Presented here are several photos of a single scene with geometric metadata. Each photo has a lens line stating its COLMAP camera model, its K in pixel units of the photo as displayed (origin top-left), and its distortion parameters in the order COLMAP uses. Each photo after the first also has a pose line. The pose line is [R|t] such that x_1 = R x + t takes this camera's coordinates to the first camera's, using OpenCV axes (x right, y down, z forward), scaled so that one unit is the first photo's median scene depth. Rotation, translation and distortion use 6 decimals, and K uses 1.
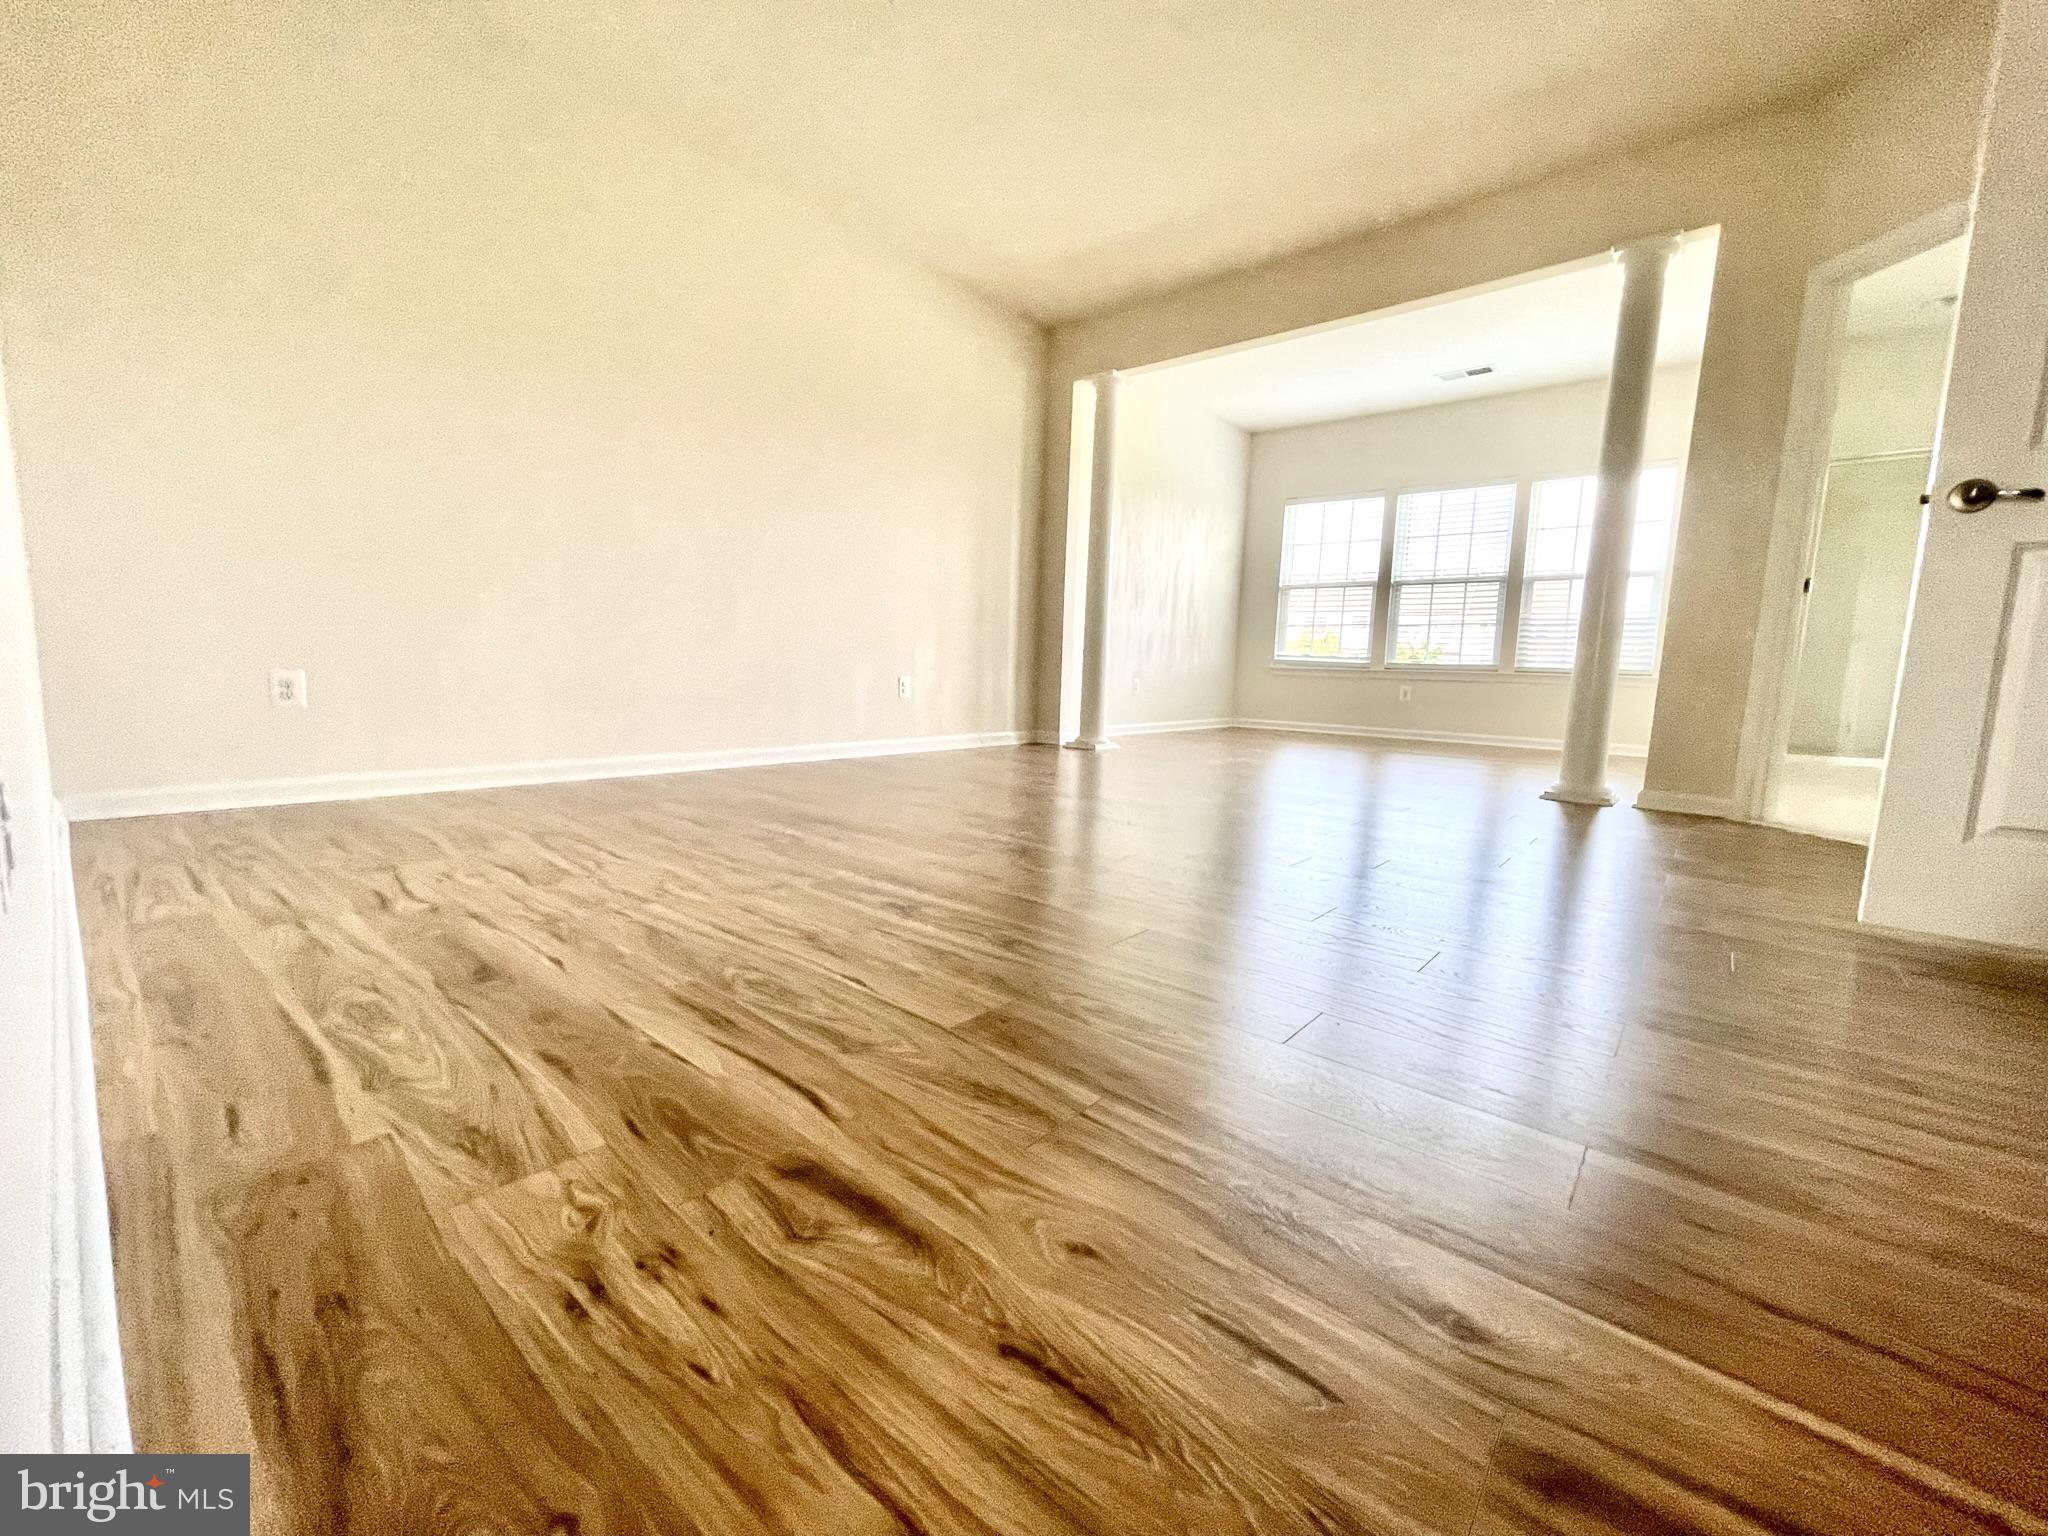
lens RADIAL K [[825.6, 0, 1025.8], [0, 825.6, 772.7], [0, 0, 1]] dist [-0.000195, -0.000065]
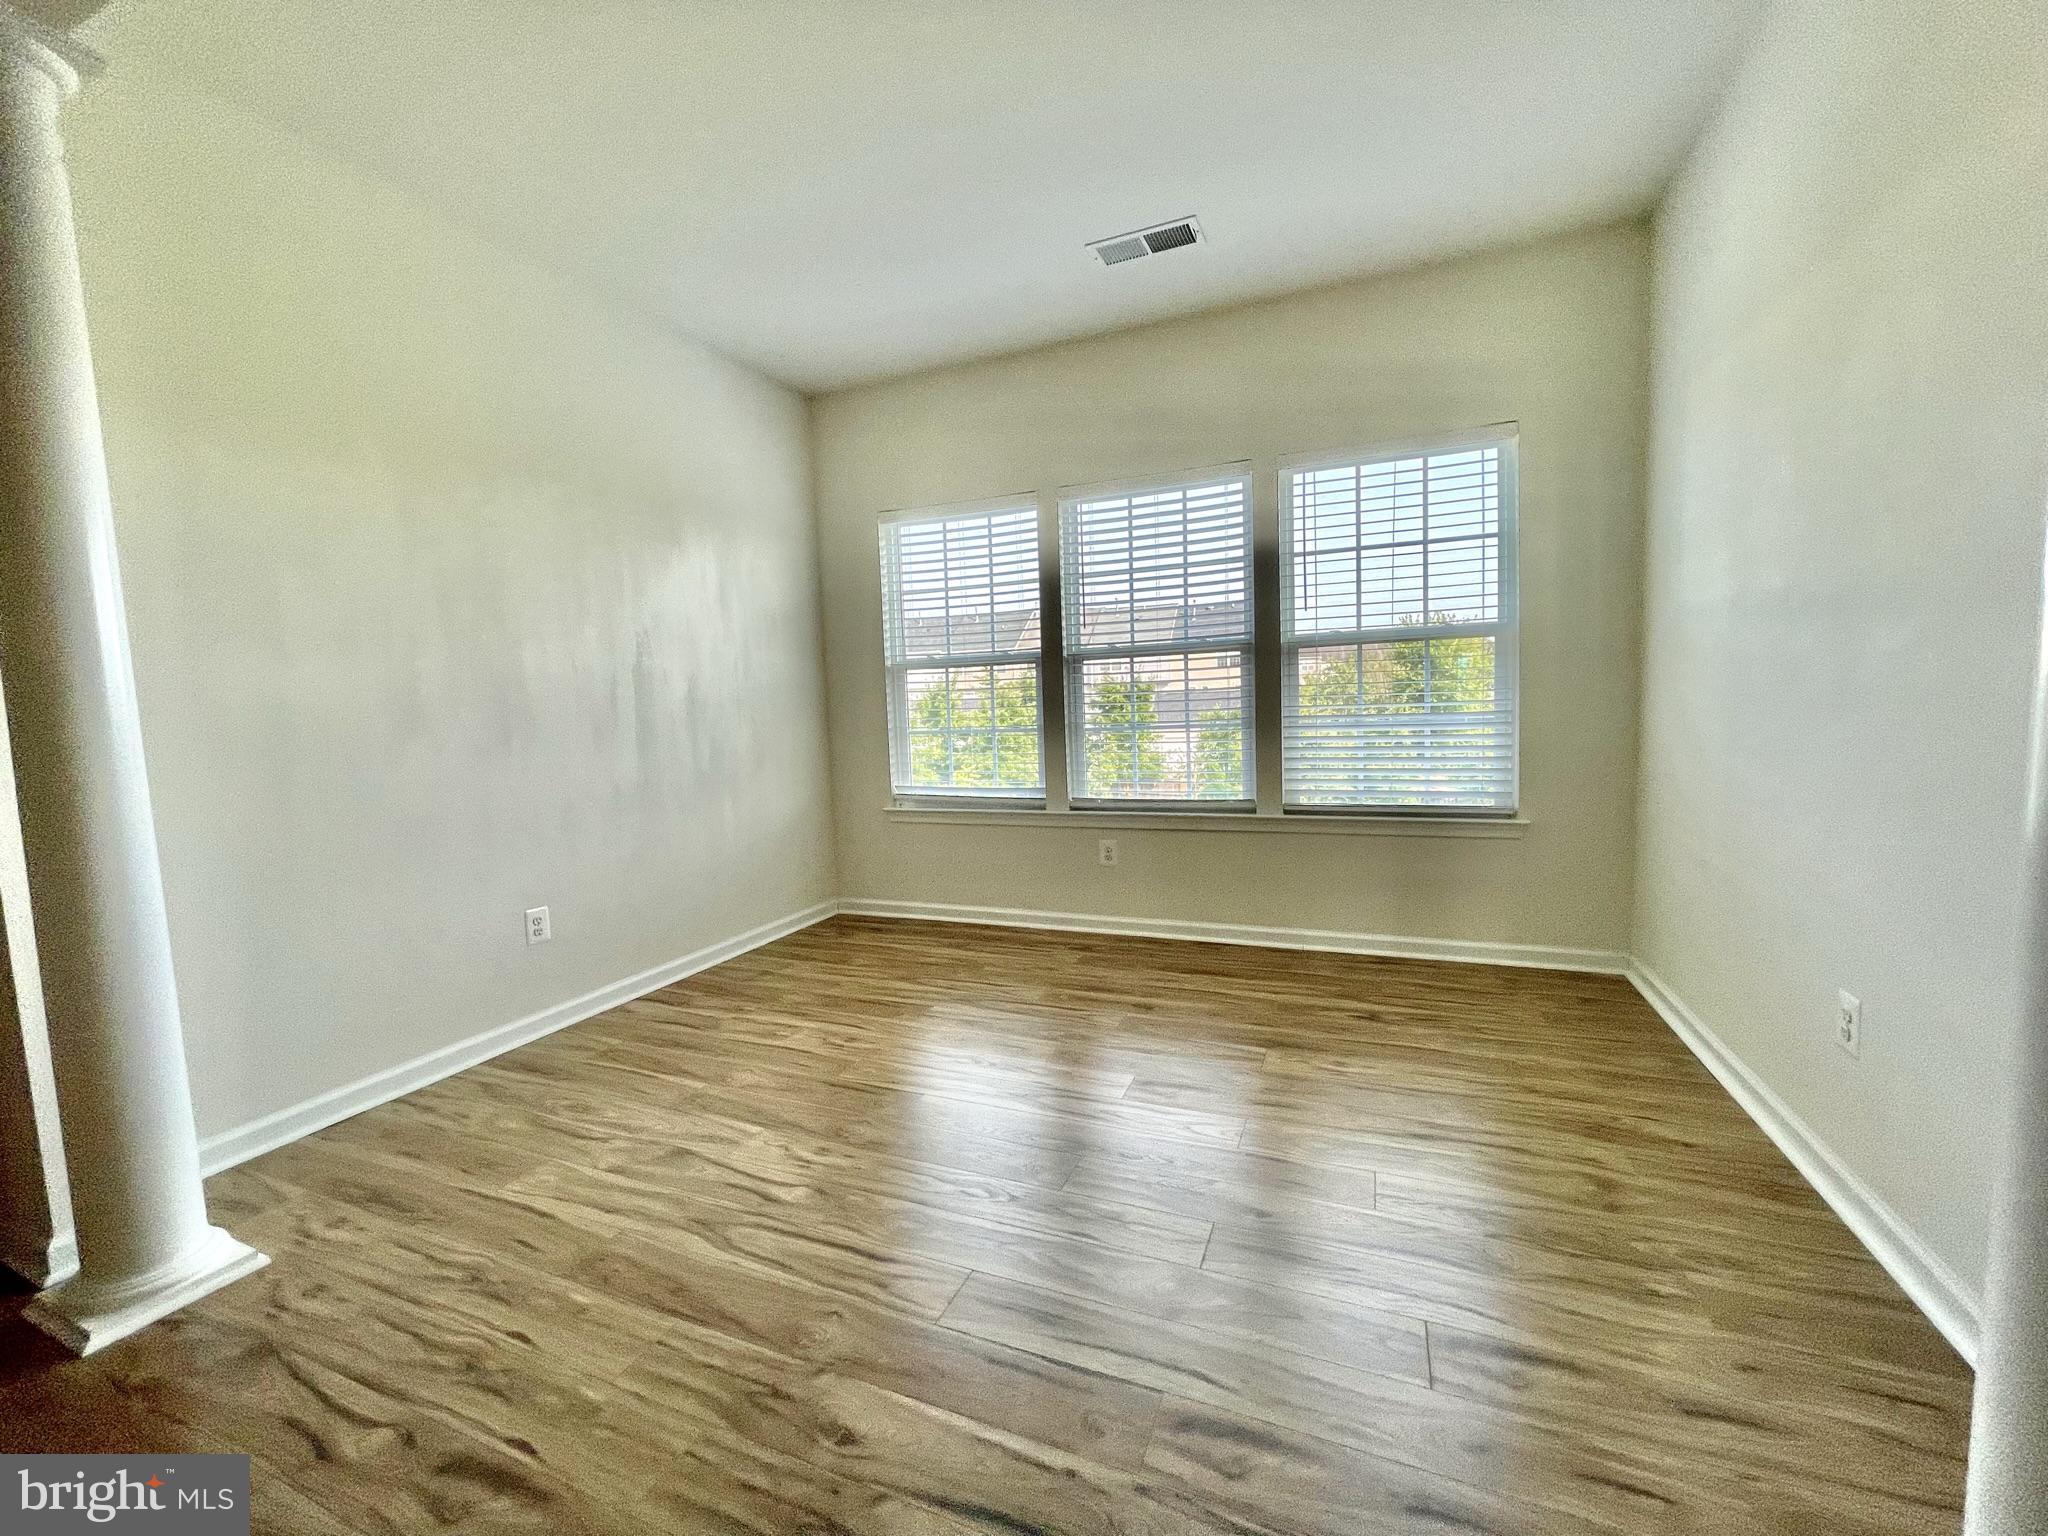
lens RADIAL K [[825.6, 0, 1025.8], [0, 825.6, 772.7], [0, 0, 1]] dist [-0.000195, -0.000065]
pose [[0.950625, -0.091398, 0.296577, 0.243479], [0.103299, 0.994344, -0.024675, -0.139002], [-0.292644, 0.054093, 0.954690, 0.476089]]
